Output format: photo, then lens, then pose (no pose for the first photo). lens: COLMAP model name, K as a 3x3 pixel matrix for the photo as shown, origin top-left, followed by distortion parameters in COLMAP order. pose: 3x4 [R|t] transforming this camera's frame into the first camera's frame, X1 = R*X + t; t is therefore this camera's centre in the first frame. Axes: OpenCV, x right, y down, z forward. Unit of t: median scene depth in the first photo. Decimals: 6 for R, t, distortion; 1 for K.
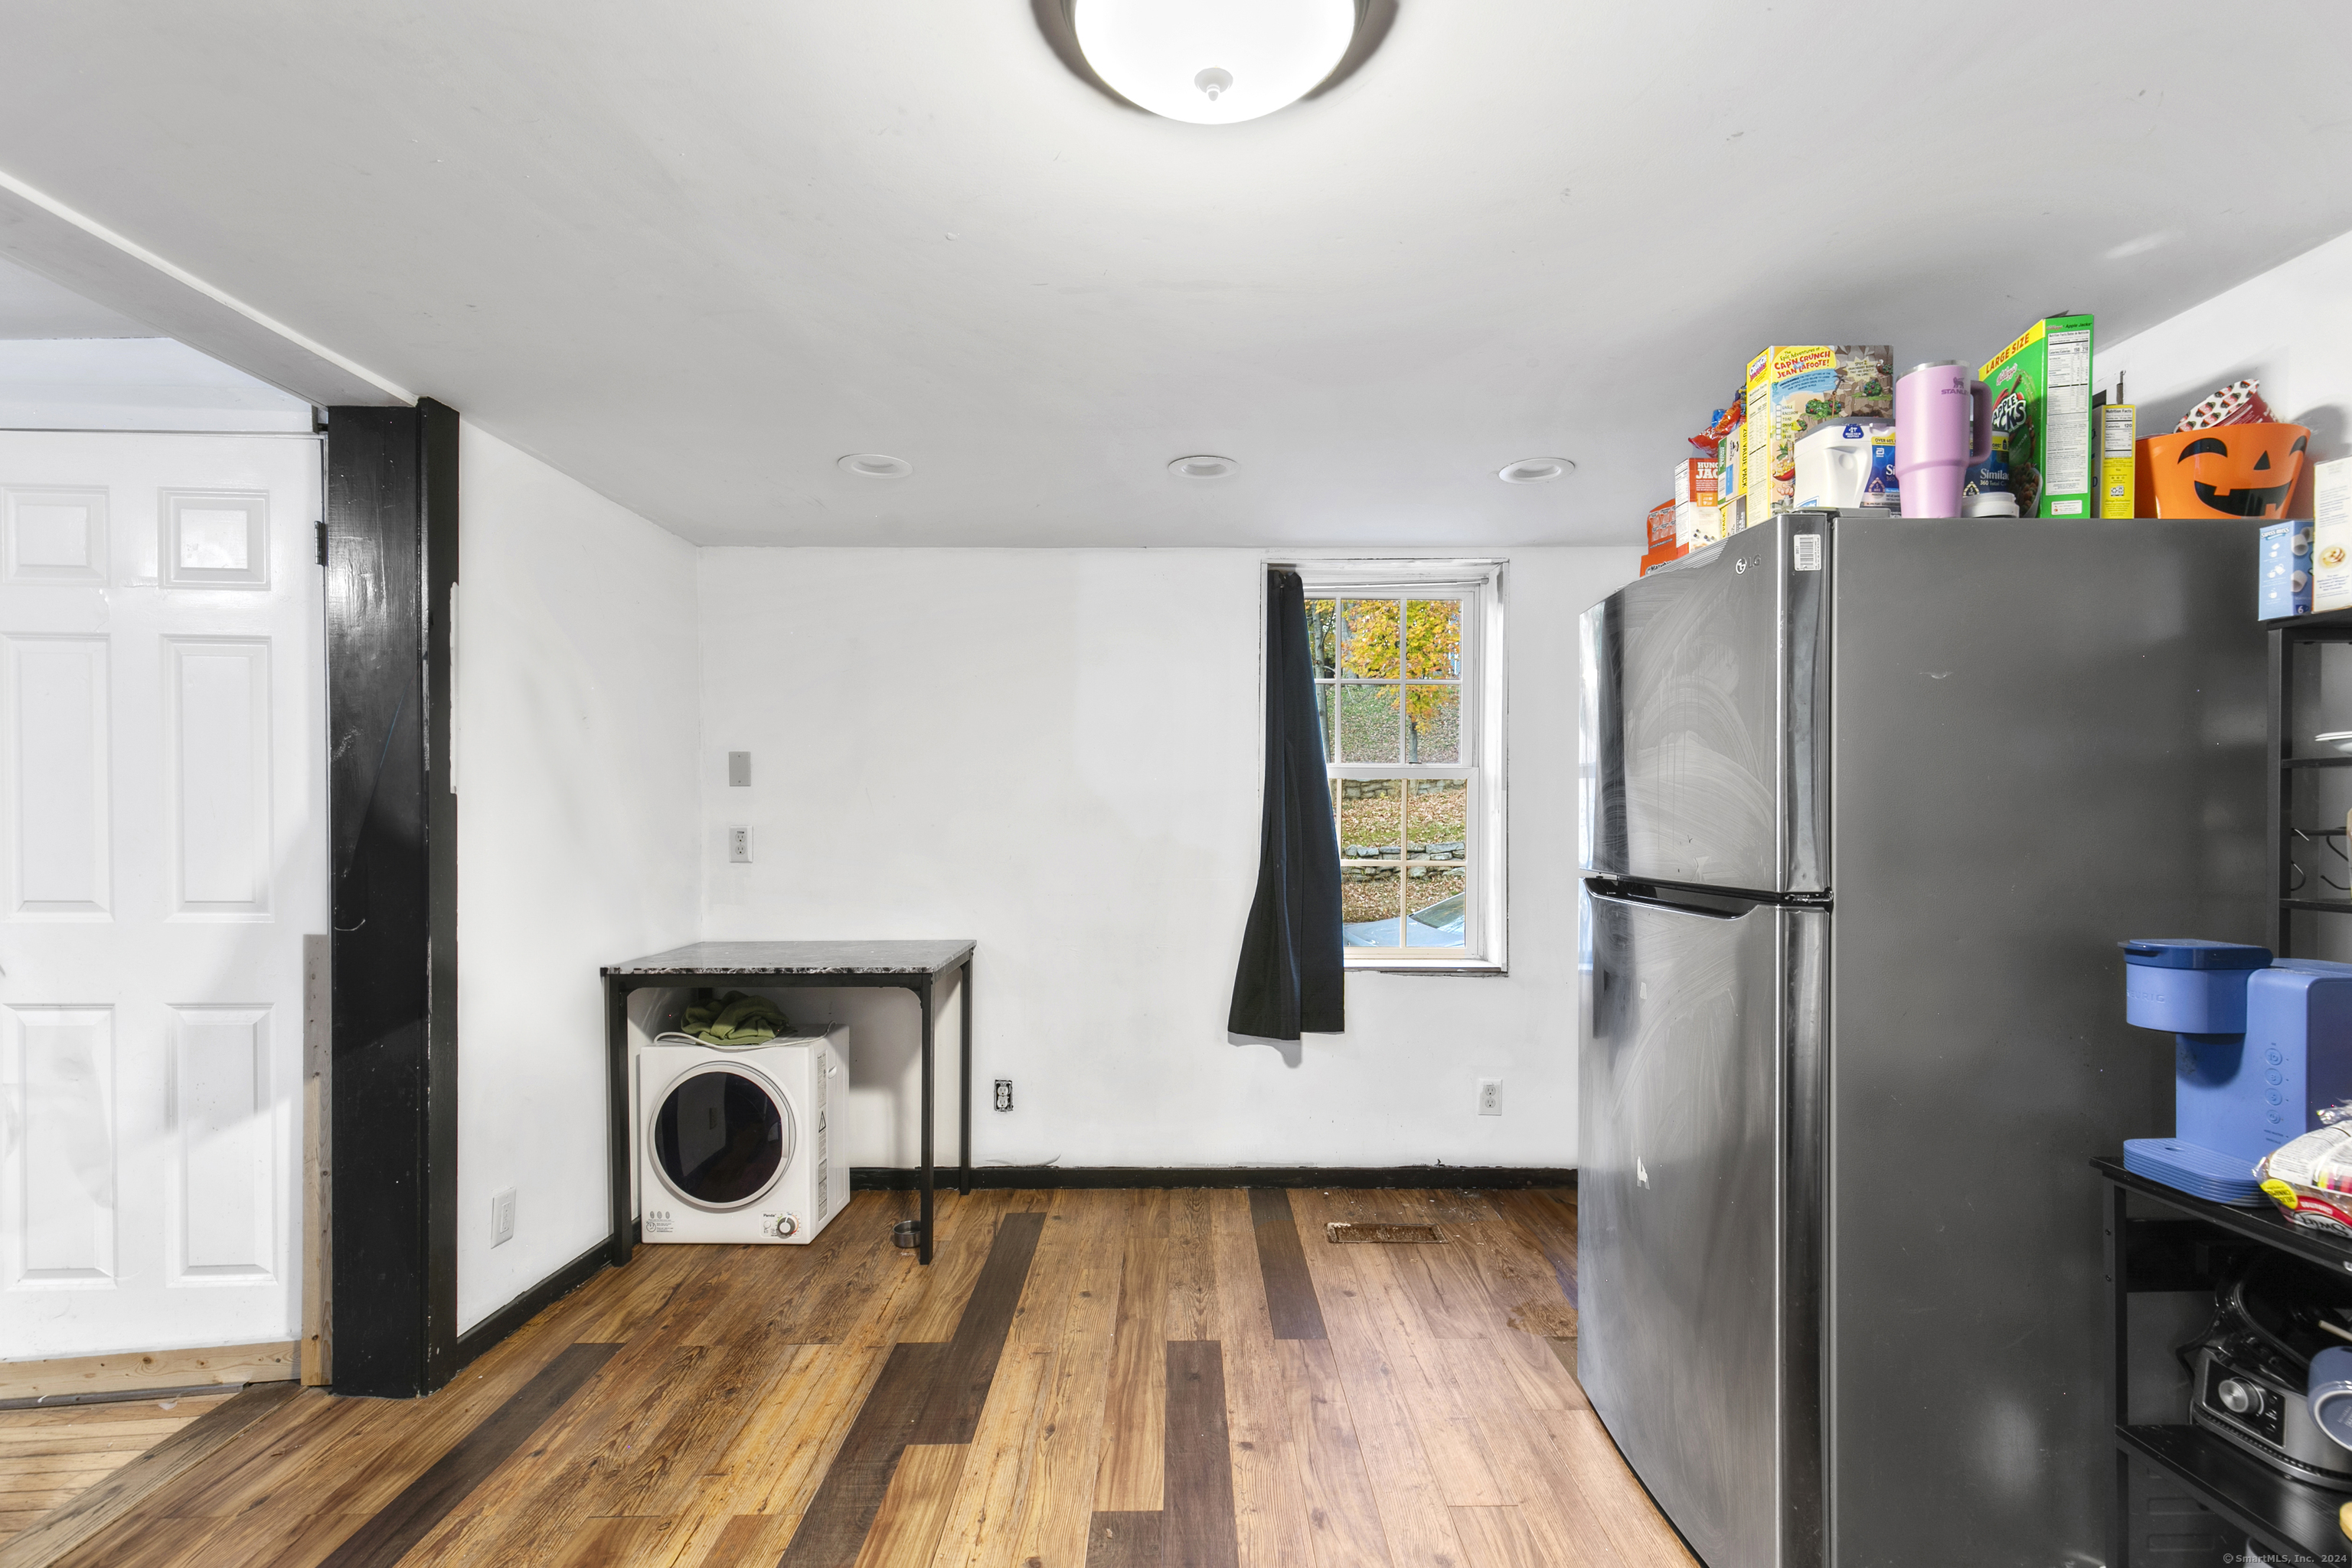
lens RADIAL K [[1058.6, 0, 1198.1], [0, 1058.6, 823.1], [0, 0, 1]] dist [0.009788, -0.003126]
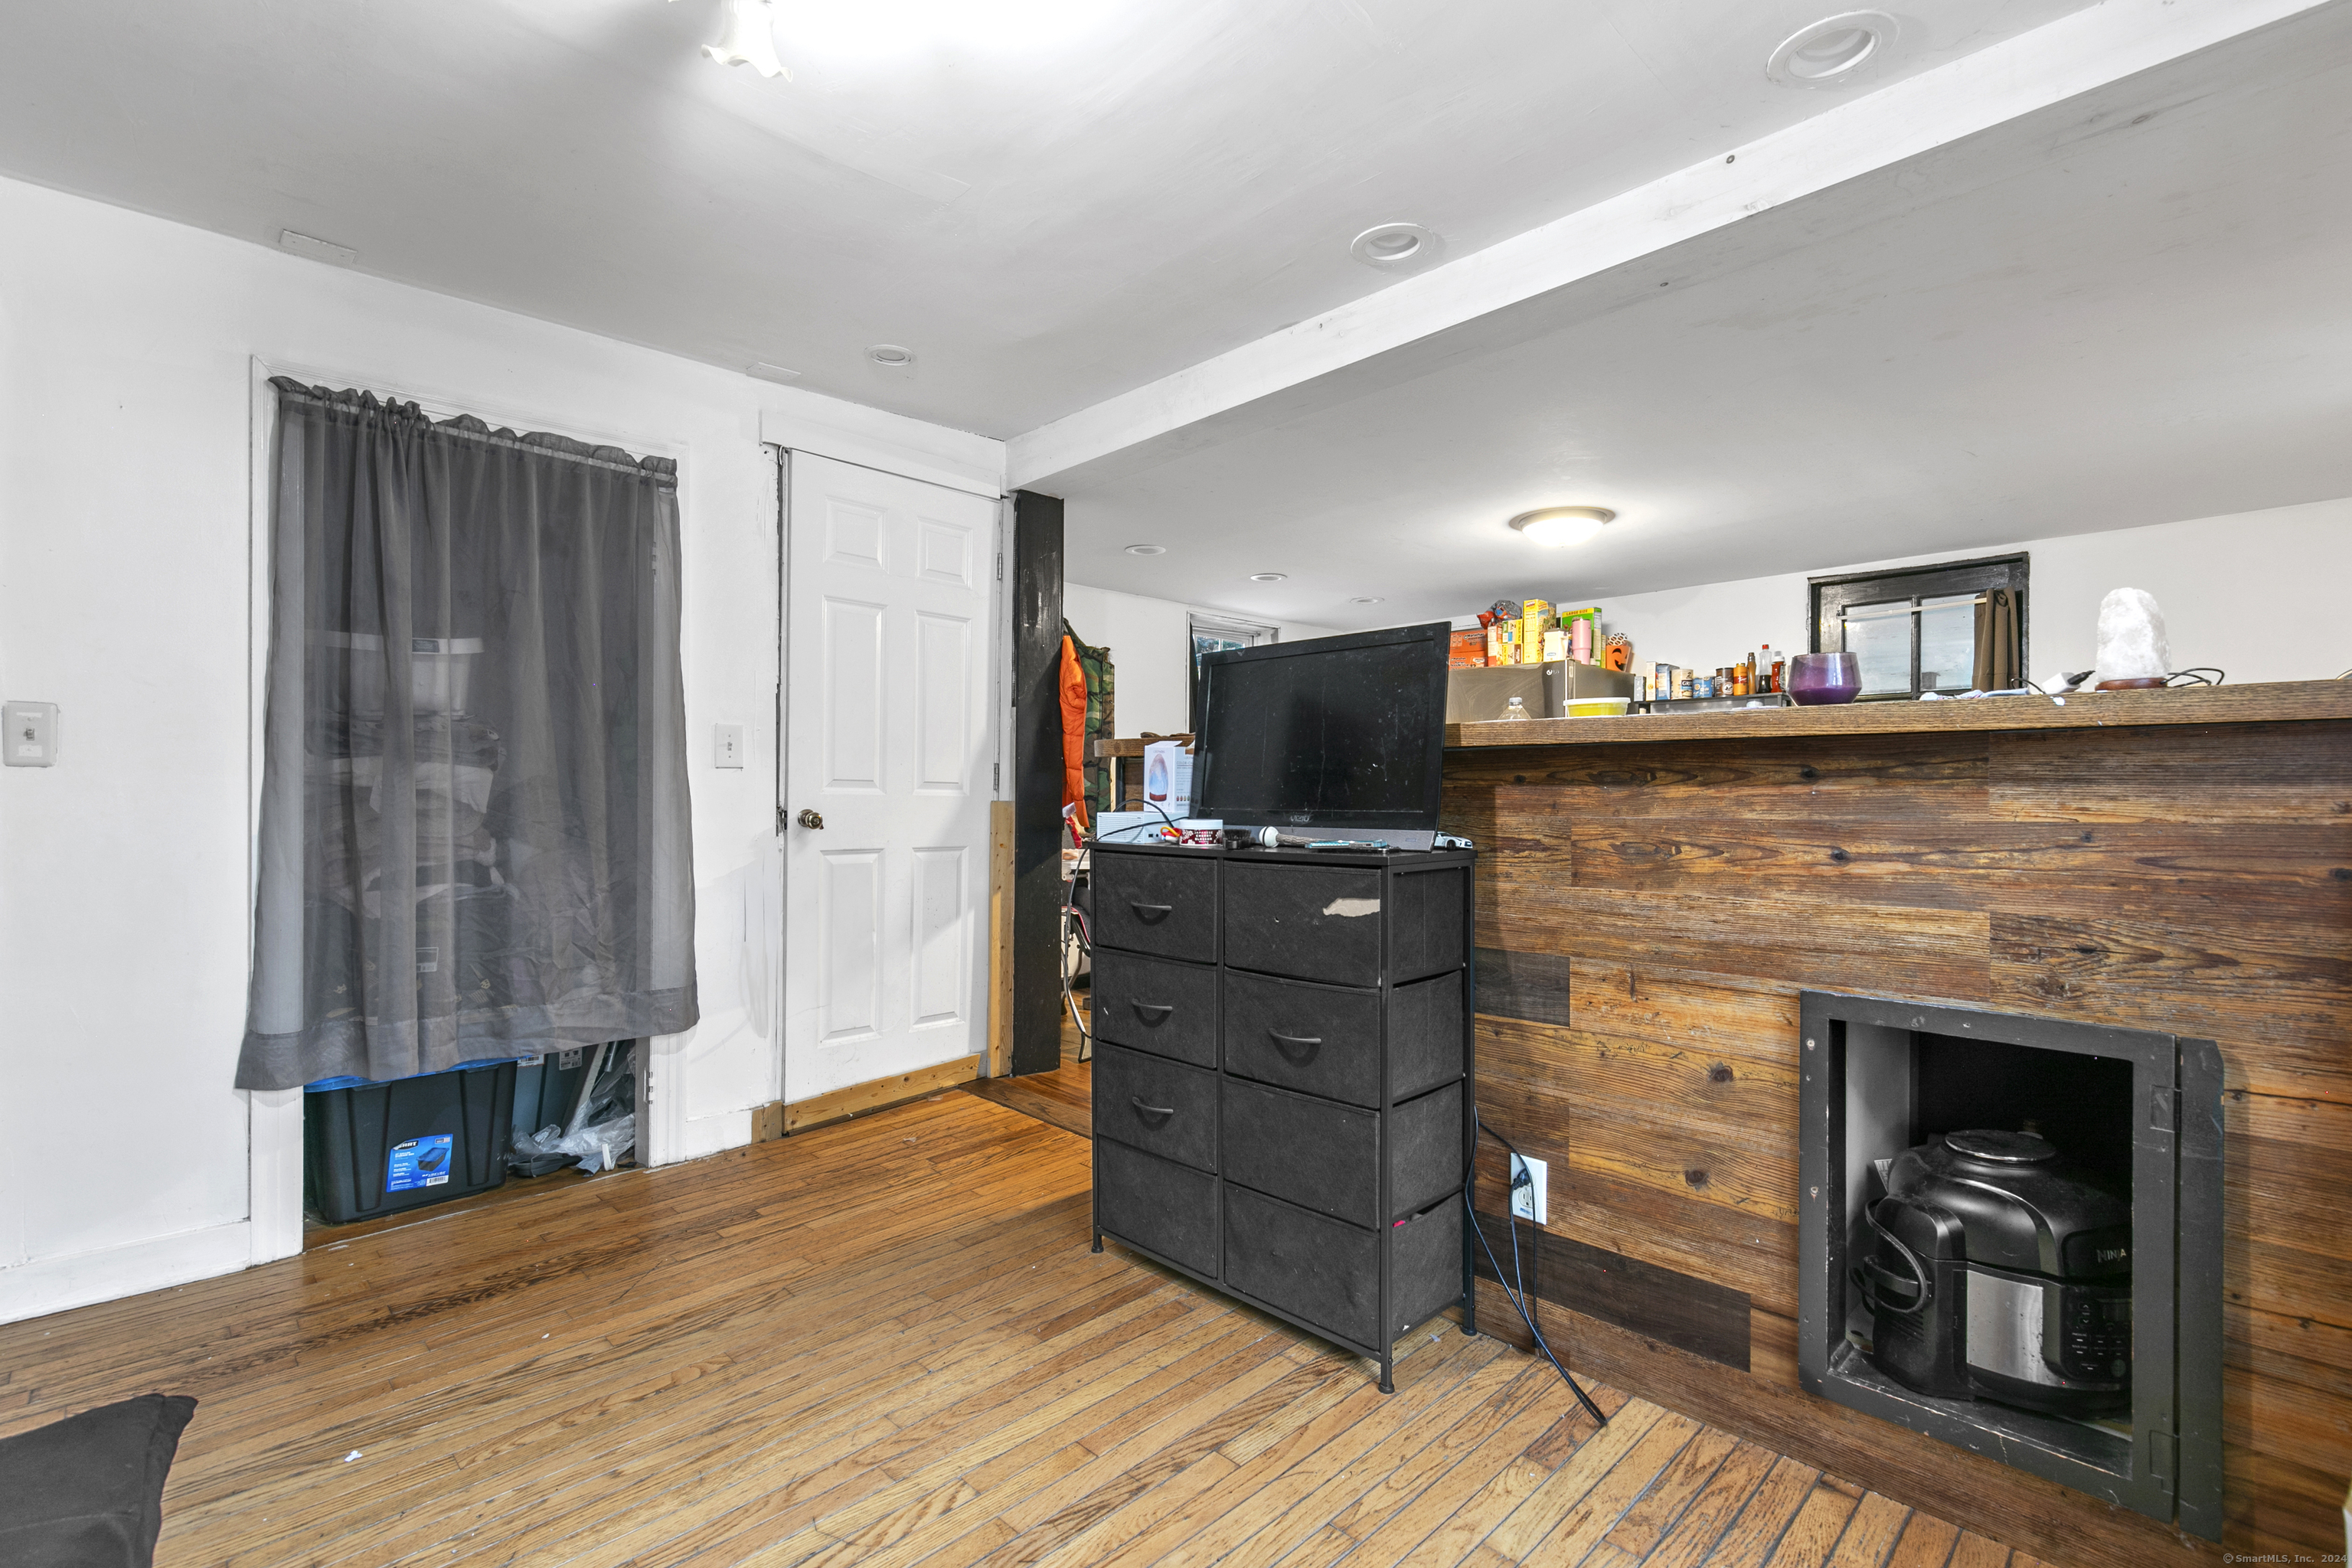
lens RADIAL K [[1058.6, 0, 1190.0], [0, 1058.6, 797.6], [0, 0, 1]] dist [0.009788, -0.003126]
pose [[0.723965, 0.002829, 0.689831, -1.749400], [0.003779, 0.999960, -0.008066, 0.110943], [-0.689827, 0.008446, 0.723925, -0.394903]]
